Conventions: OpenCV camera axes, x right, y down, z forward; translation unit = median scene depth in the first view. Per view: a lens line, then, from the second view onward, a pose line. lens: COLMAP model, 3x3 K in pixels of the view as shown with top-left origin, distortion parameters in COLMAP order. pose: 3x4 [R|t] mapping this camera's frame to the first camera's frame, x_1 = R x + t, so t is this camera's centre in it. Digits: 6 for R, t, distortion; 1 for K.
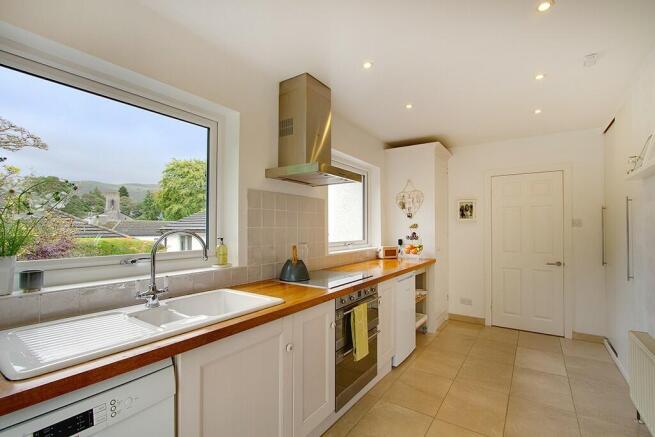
lens RADIAL K [[312.7, 0, 324.9], [0, 312.7, 221.8], [0, 0, 1]] dist [-0.003638, 0.000793]
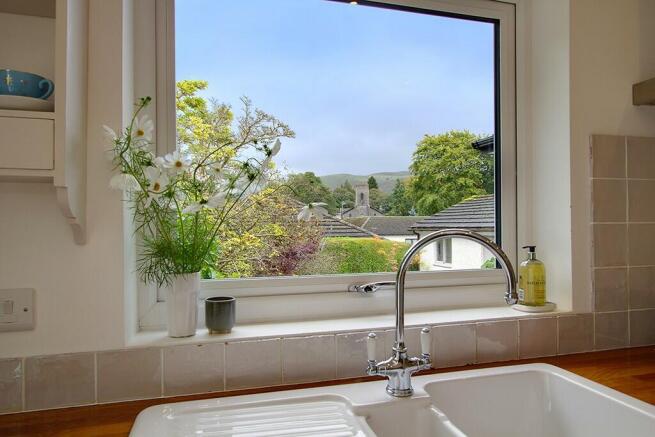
lens RADIAL K [[420.8, 0, 329.2], [0, 420.8, 218.1], [0, 0, 1]] dist [-0.010003, 0.002713]
pose [[0.777574, -0.017184, -0.628557, -0.068110], [0.019333, 0.999807, -0.003416, 0.002449], [0.628494, -0.009495, 0.777756, 0.129784]]
